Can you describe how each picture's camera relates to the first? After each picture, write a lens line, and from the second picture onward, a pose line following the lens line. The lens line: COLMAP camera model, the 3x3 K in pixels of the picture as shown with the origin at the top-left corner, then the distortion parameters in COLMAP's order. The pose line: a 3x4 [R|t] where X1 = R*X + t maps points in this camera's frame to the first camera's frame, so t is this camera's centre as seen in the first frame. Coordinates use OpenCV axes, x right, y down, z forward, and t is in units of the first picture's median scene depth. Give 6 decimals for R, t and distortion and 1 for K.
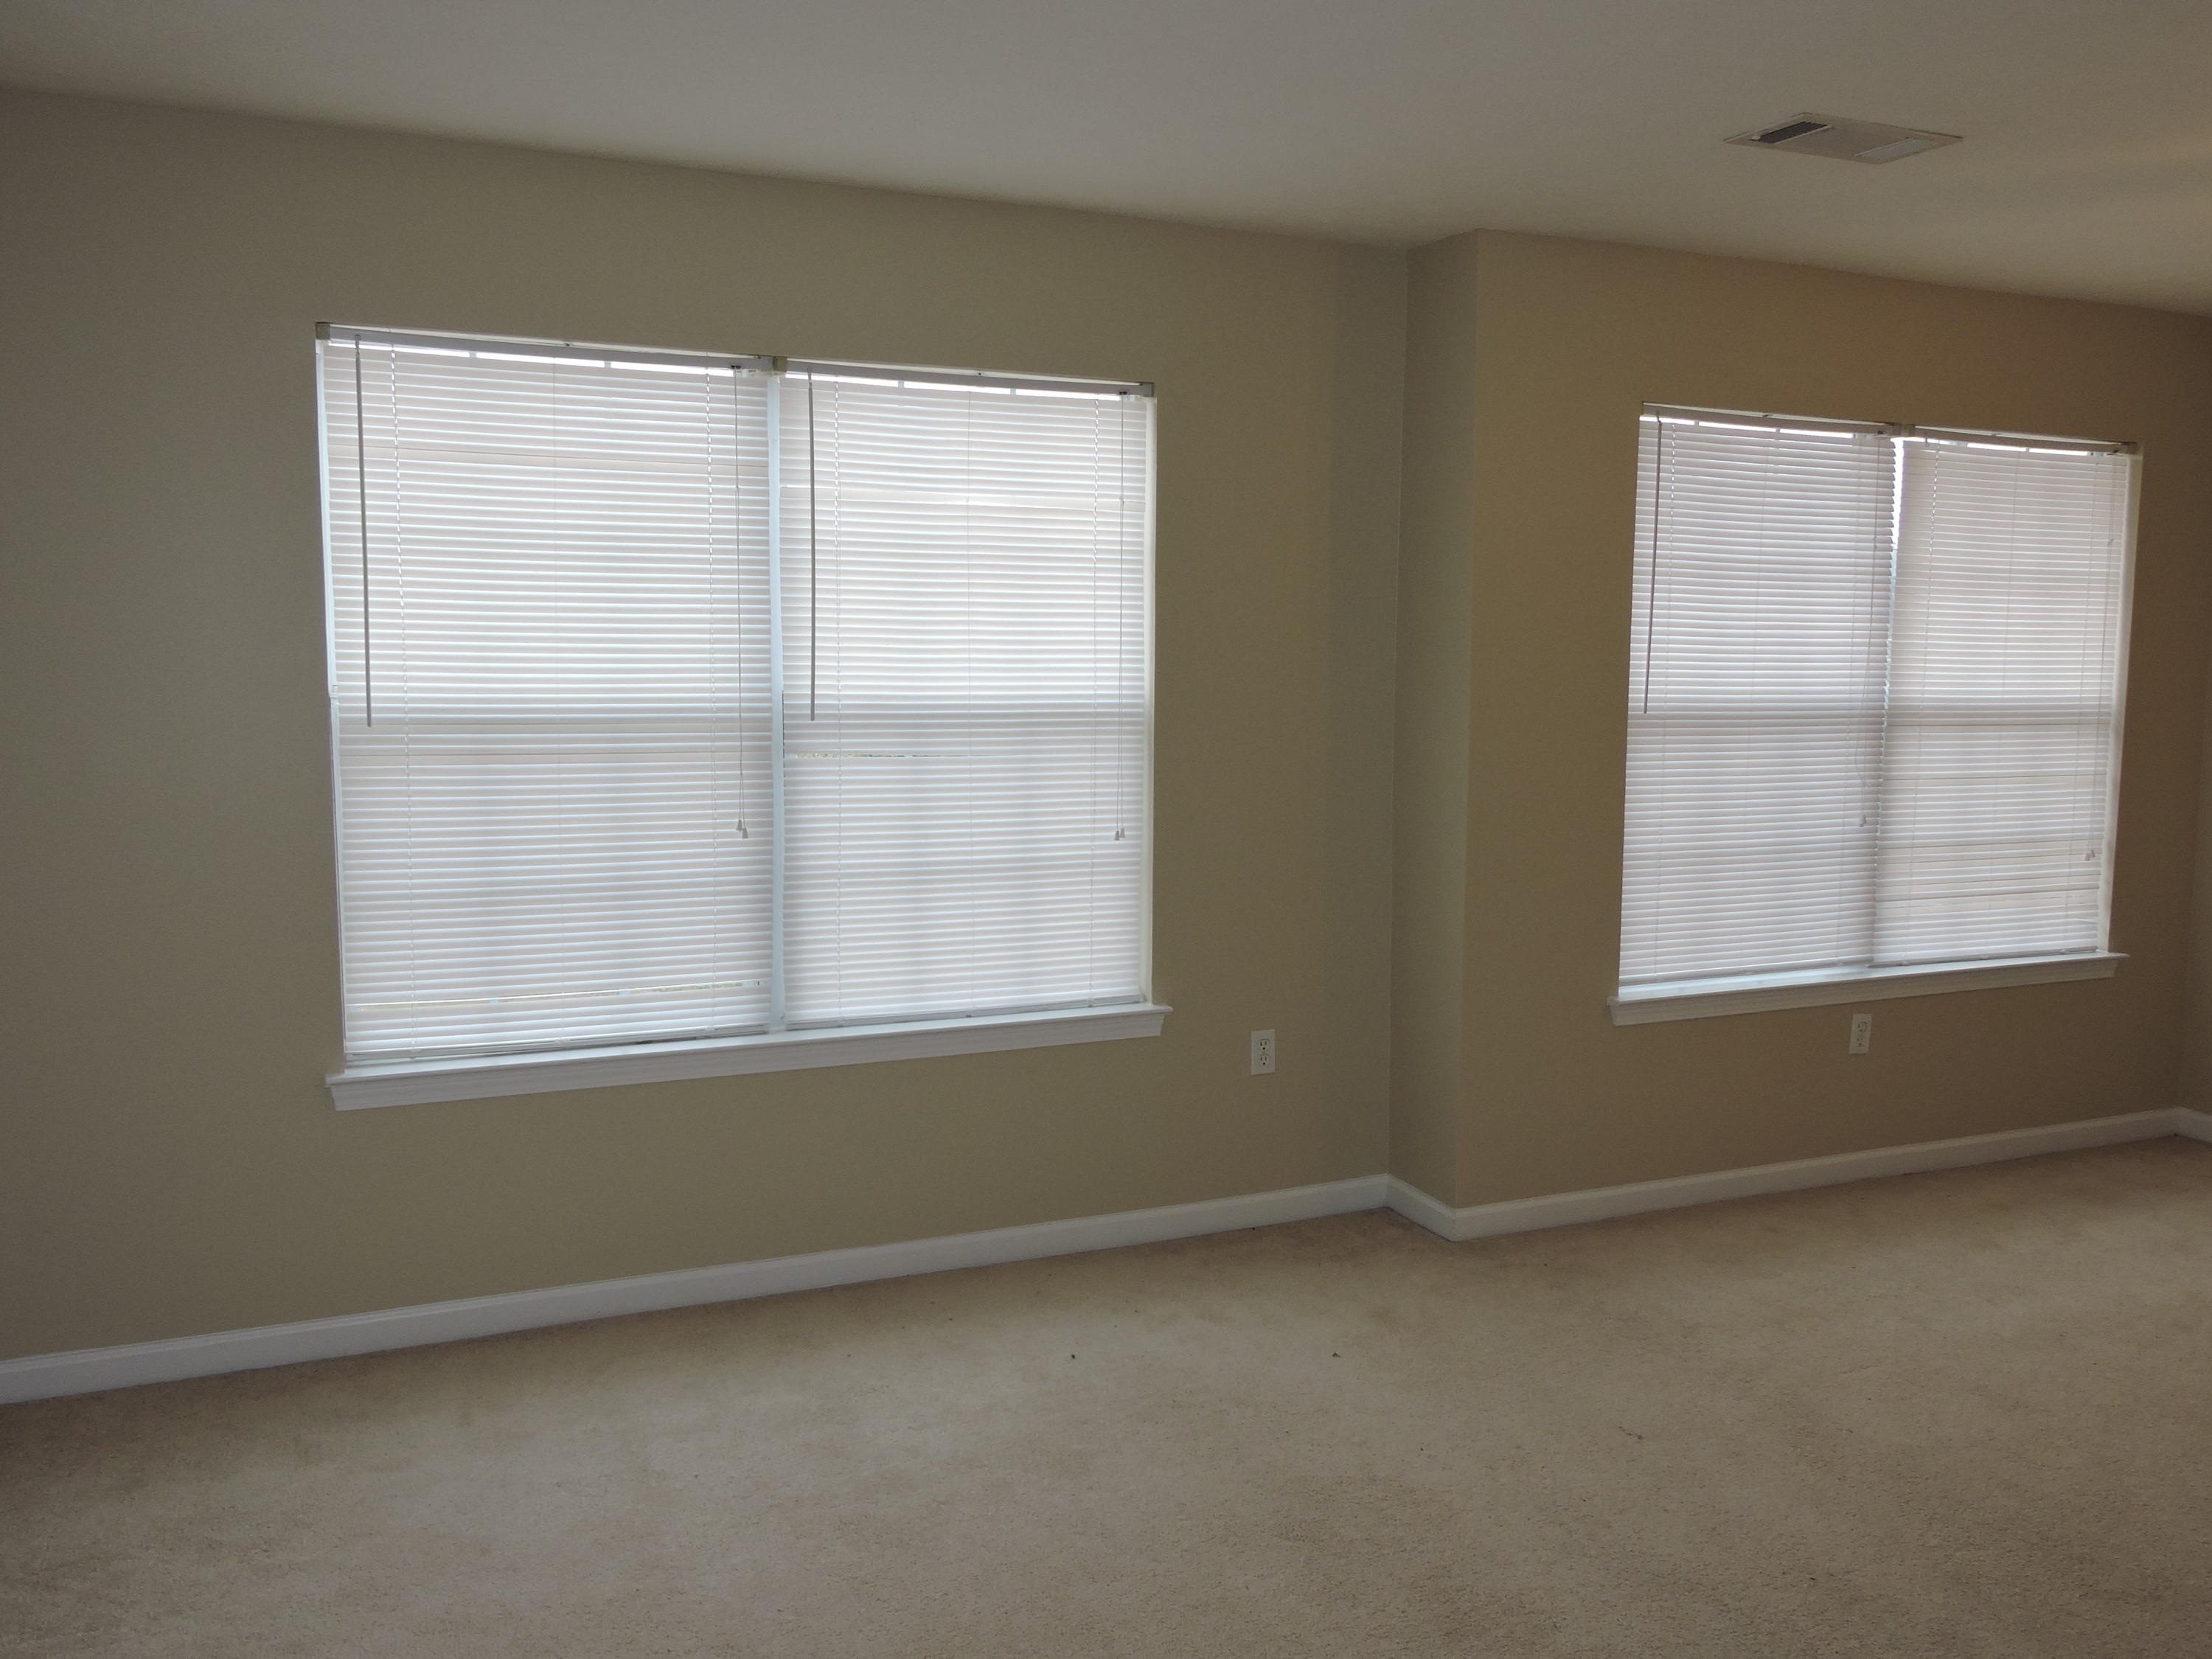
lens RADIAL K [[1750.5, 0, 1111.9], [0, 1750.5, 835.5], [0, 0, 1]] dist [0.001488, -0.007973]
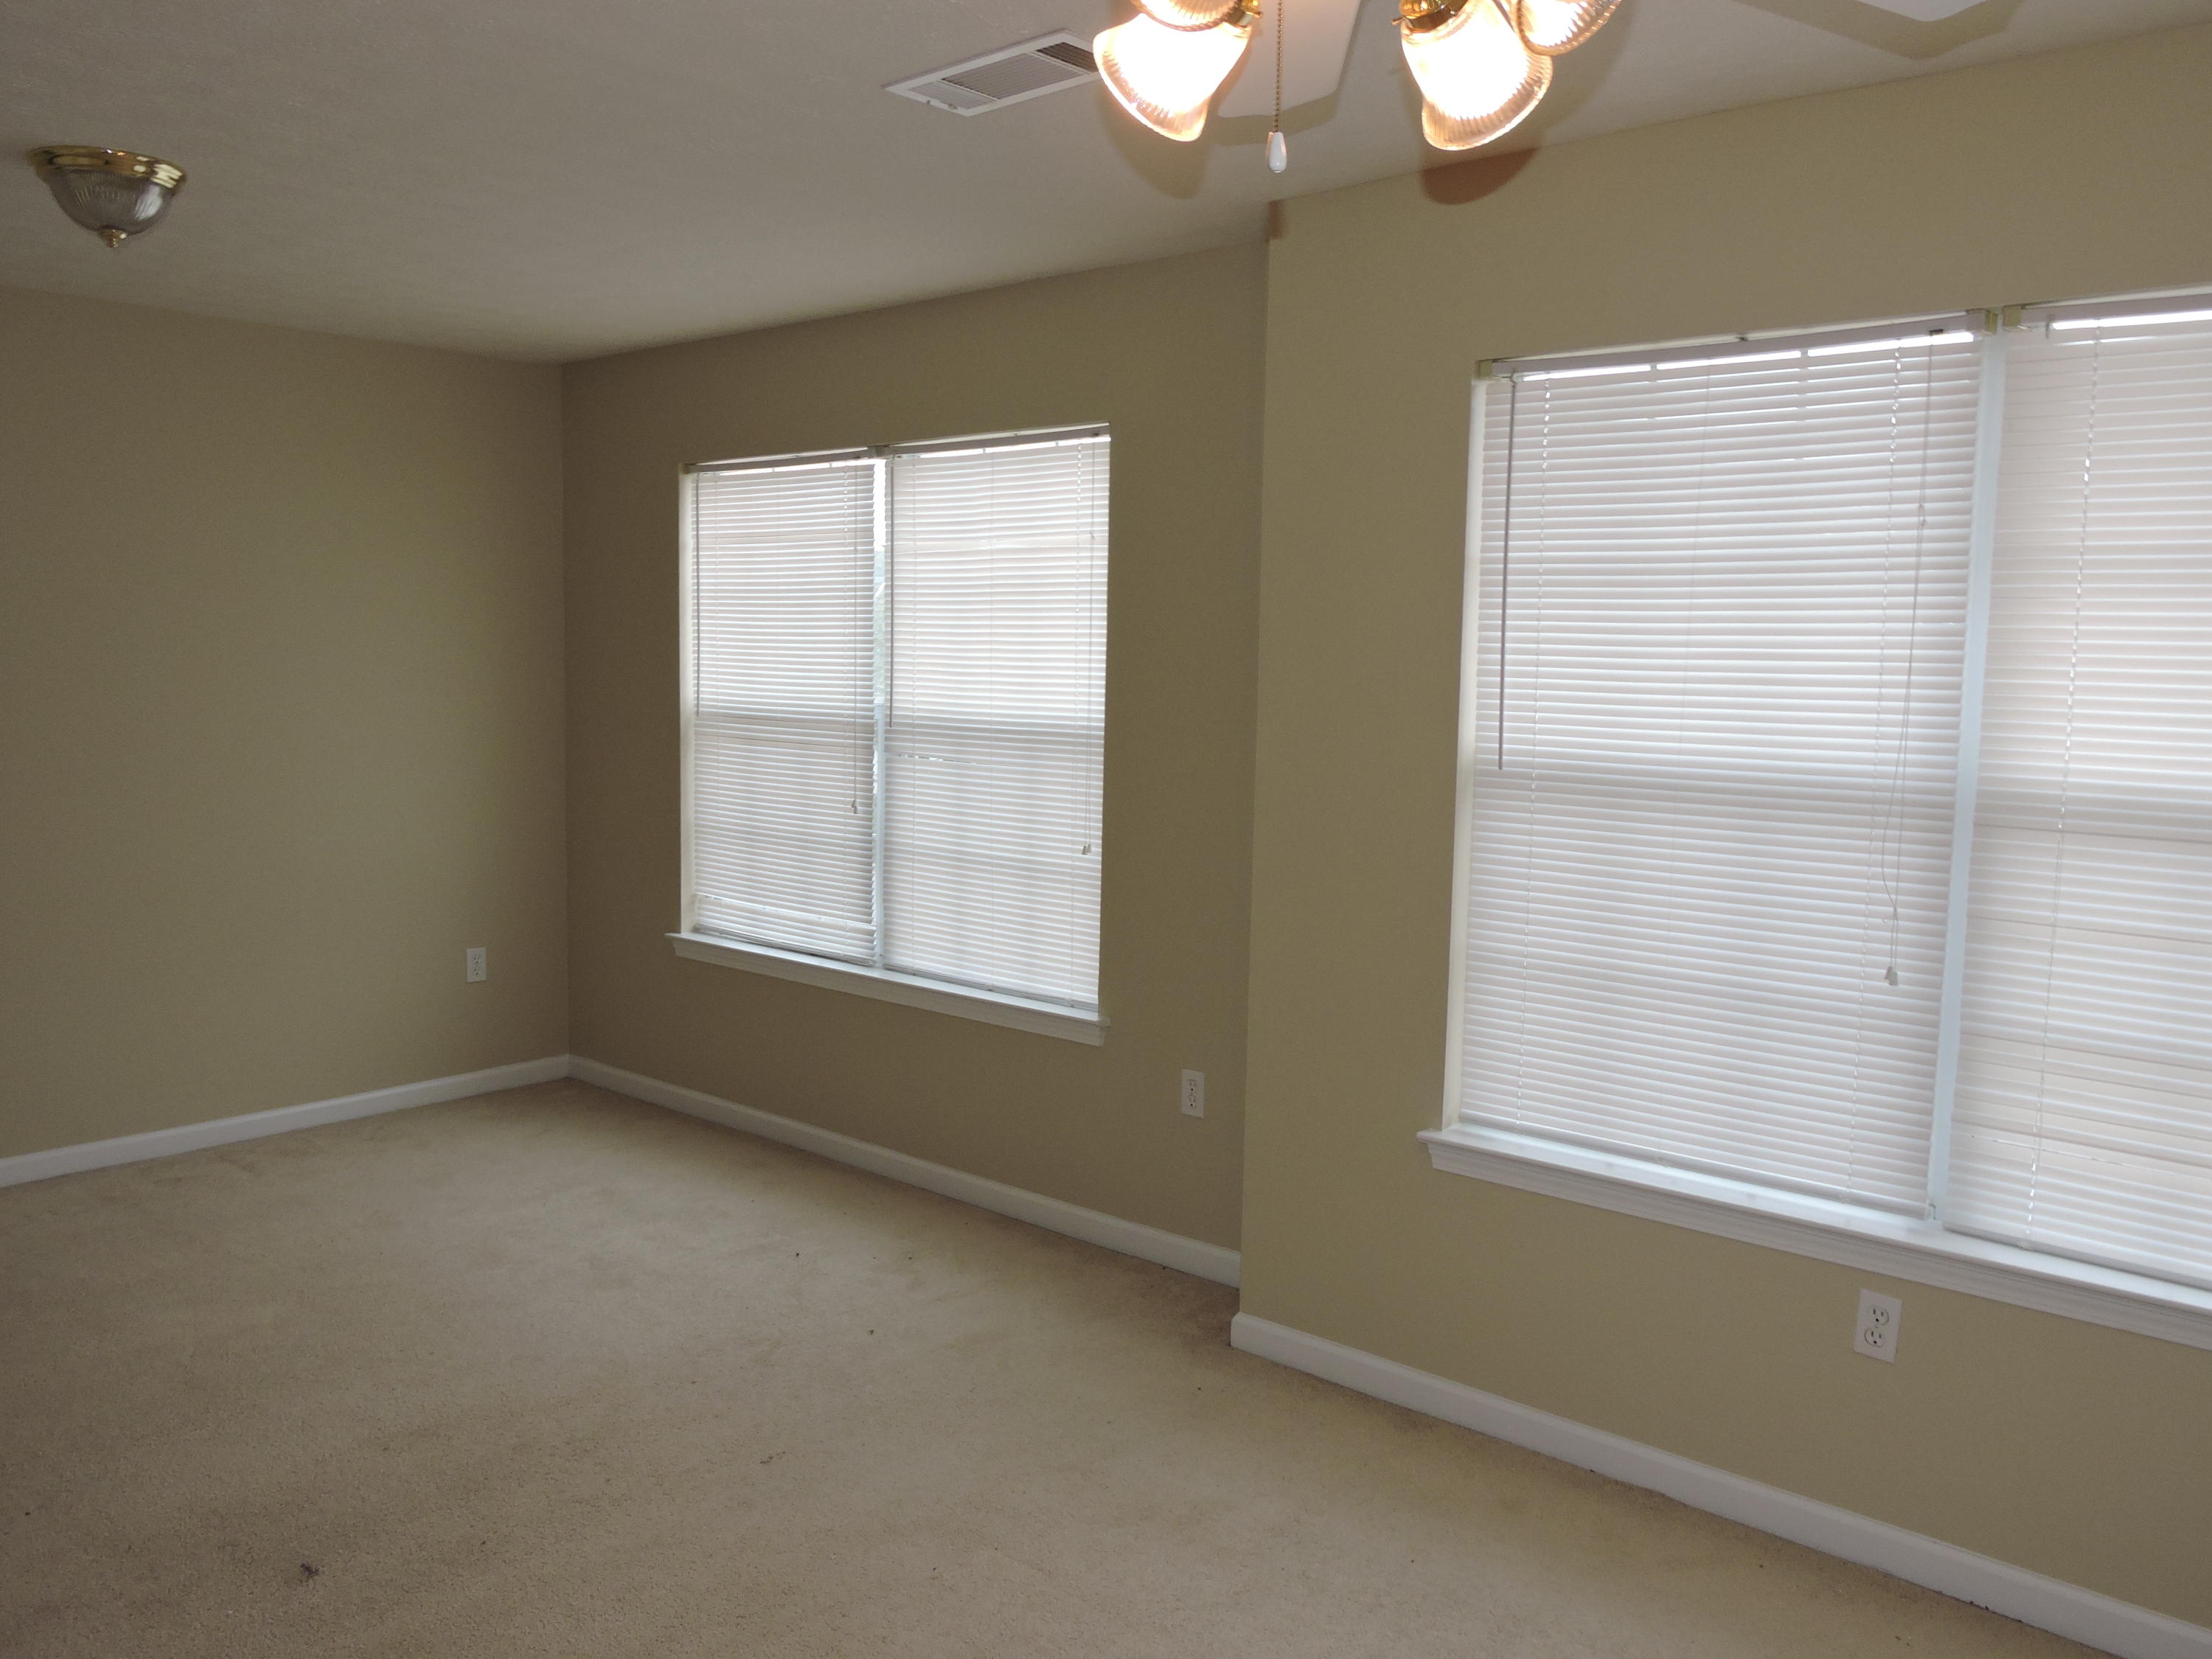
lens RADIAL K [[1750.5, 0, 1111.9], [0, 1750.5, 835.5], [0, 0, 1]] dist [0.001488, -0.007973]
pose [[0.421700, 0.093625, -0.901889, 0.910039], [-0.111155, 0.992491, 0.051057, -0.060945], [0.899896, 0.078718, 0.428940, 0.524661]]
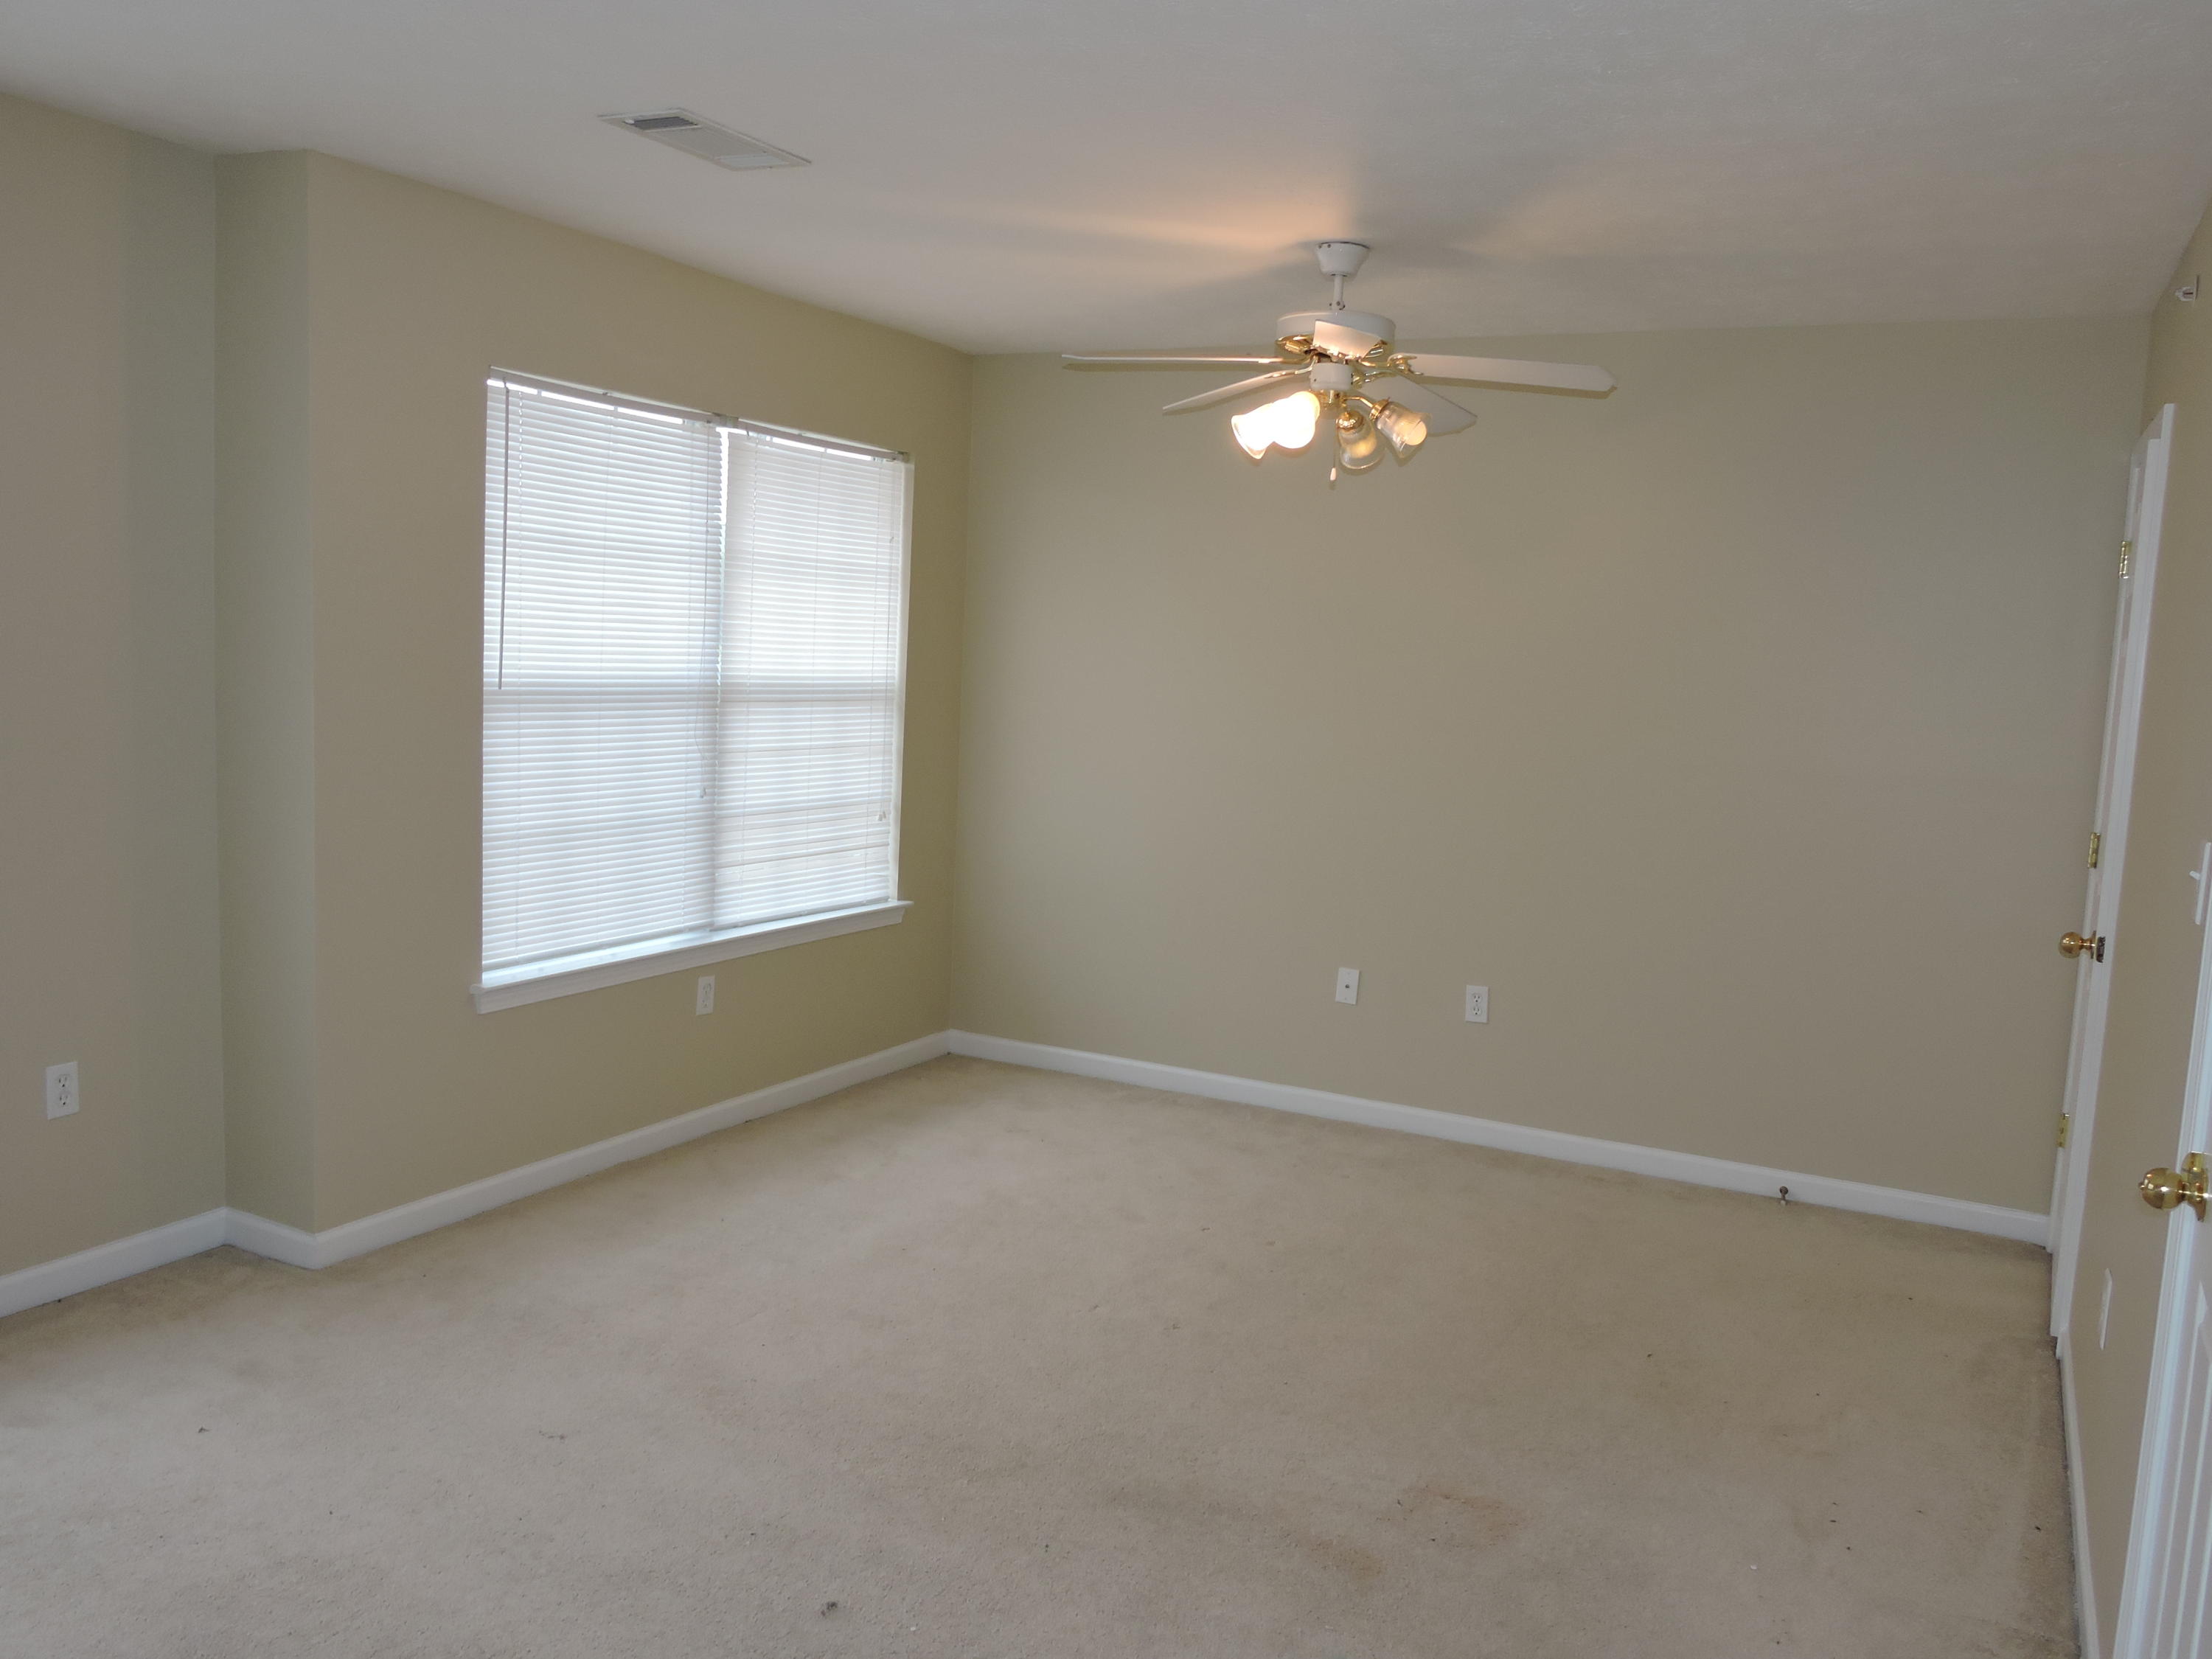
lens RADIAL K [[1756.7, 0, 1106.0], [0, 1756.7, 829.5], [0, 0, 1]] dist [-0.003700, -0.003316]
pose [[0.775863, -0.039070, 0.629690, -0.049090], [0.024494, 0.999194, 0.031817, -0.014779], [-0.630426, -0.009262, 0.776194, 0.034762]]
